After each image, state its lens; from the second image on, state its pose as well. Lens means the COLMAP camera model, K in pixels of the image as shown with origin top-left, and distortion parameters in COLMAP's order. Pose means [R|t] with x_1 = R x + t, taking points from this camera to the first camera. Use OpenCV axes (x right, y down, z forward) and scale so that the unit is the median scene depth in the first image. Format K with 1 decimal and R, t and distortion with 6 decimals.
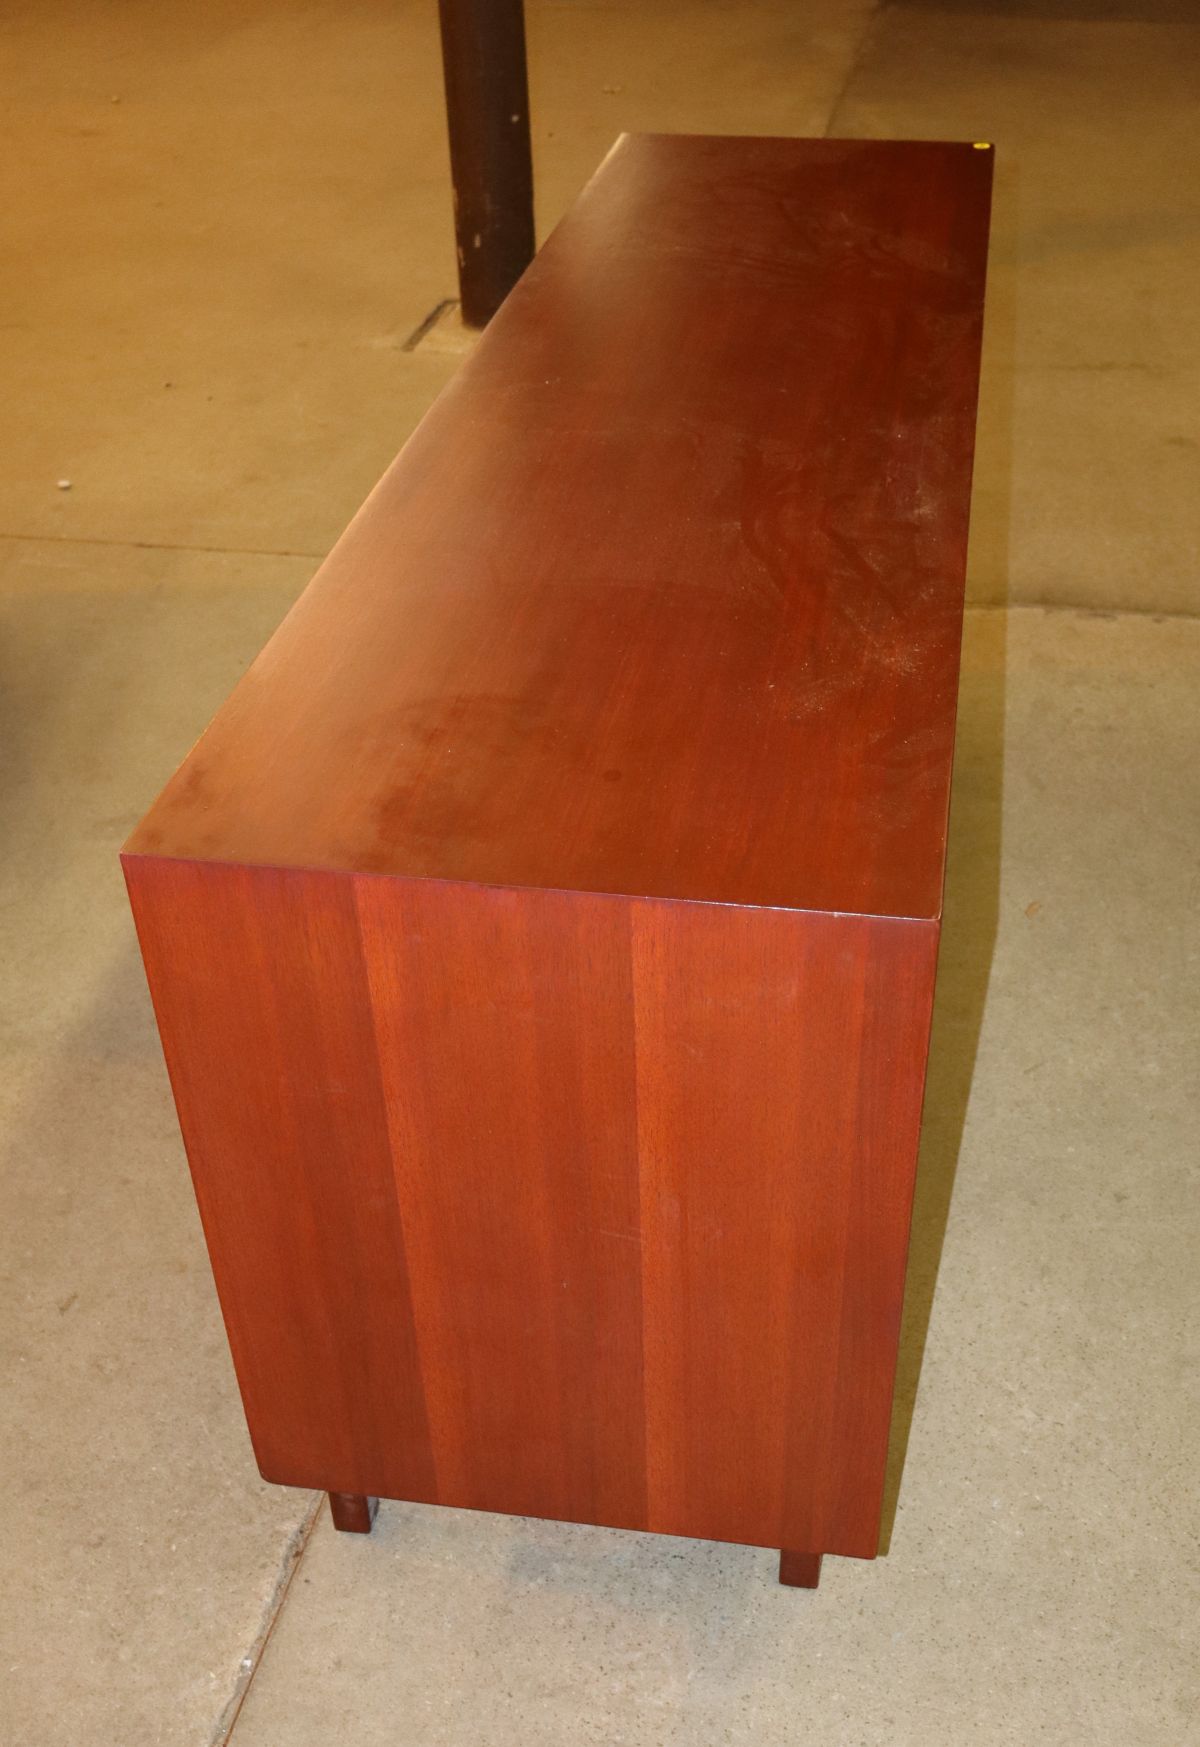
lens RADIAL K [[1852.5, 0, 657.2], [0, 1852.5, 878.6], [0, 0, 1]] dist [-0.014541, 0.006353]
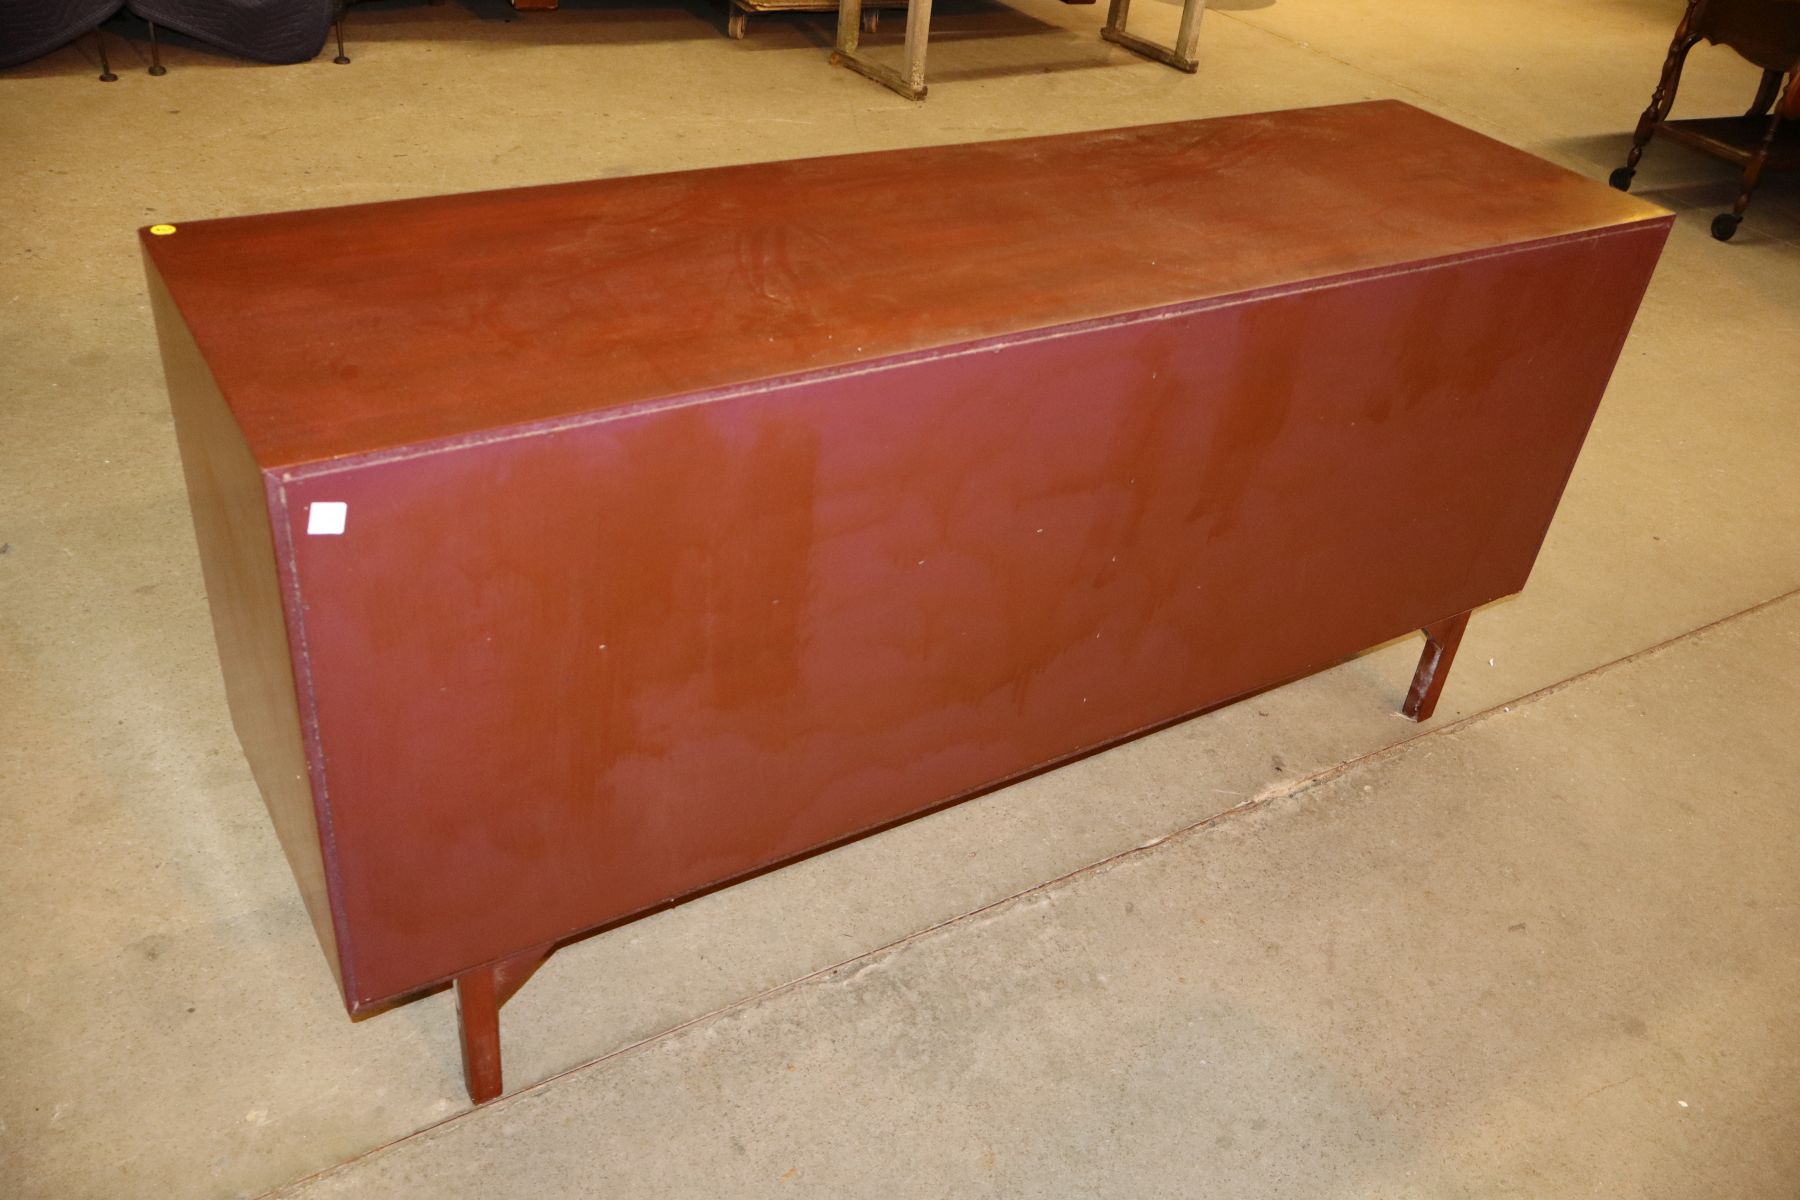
lens RADIAL K [[1510.3, 0, 900.0], [0, 1510.3, 600.0], [0, 0, 1]] dist [0.015789, 0.002590]
pose [[-0.652127, -0.471299, 0.593808, -0.529865], [0.363471, 0.493008, 0.790463, -0.833946], [-0.665297, 0.731314, -0.150201, 1.212395]]
